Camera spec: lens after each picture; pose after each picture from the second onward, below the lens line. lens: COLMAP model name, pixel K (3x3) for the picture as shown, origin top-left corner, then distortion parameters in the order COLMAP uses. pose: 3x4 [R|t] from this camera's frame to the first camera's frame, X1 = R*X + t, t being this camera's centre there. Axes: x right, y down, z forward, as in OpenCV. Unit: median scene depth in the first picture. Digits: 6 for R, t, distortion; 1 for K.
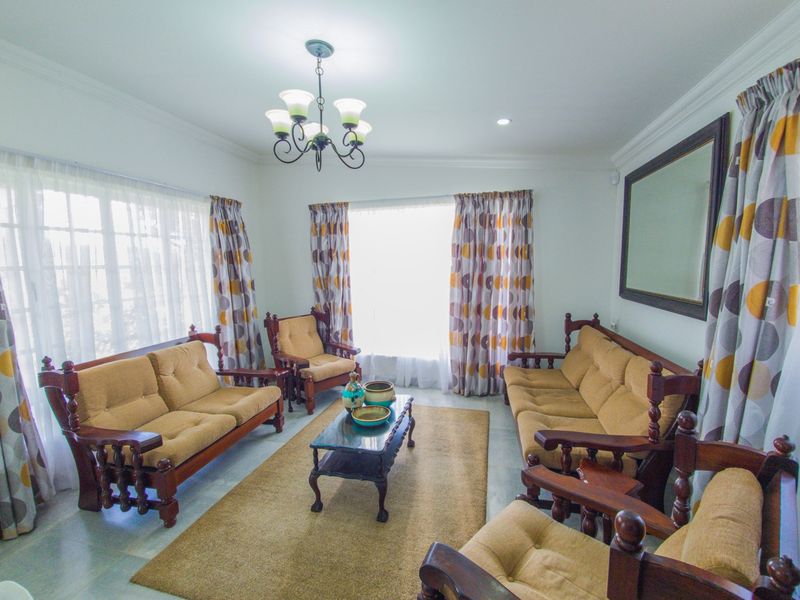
lens RADIAL K [[357.3, 0, 400.4], [0, 357.3, 297.2], [0, 0, 1]] dist [0.000414, -0.000590]
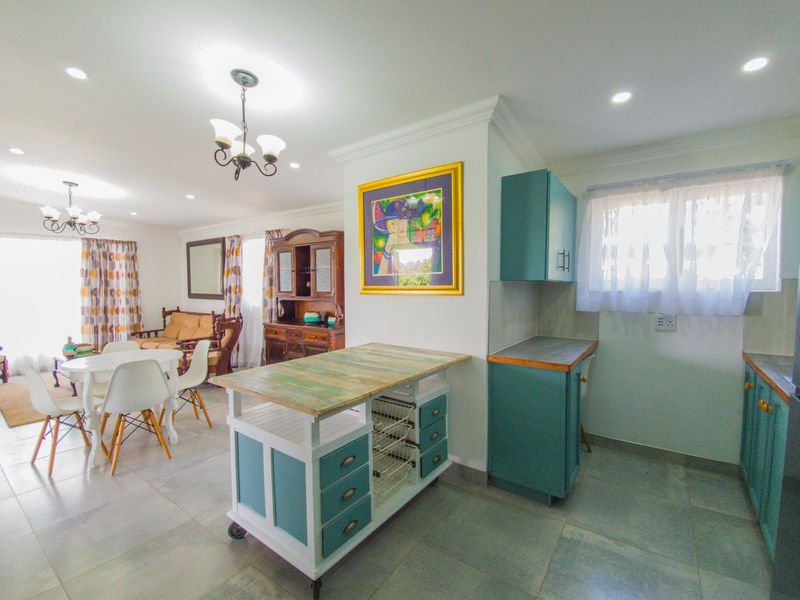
lens RADIAL K [[357.3, 0, 400.4], [0, 357.3, 297.2], [0, 0, 1]] dist [0.000414, -0.000590]
pose [[0.376342, -0.021248, 0.926237, -0.793081], [0.088093, 0.996028, -0.012944, 0.119395], [-0.922283, 0.086466, 0.376719, -0.872136]]
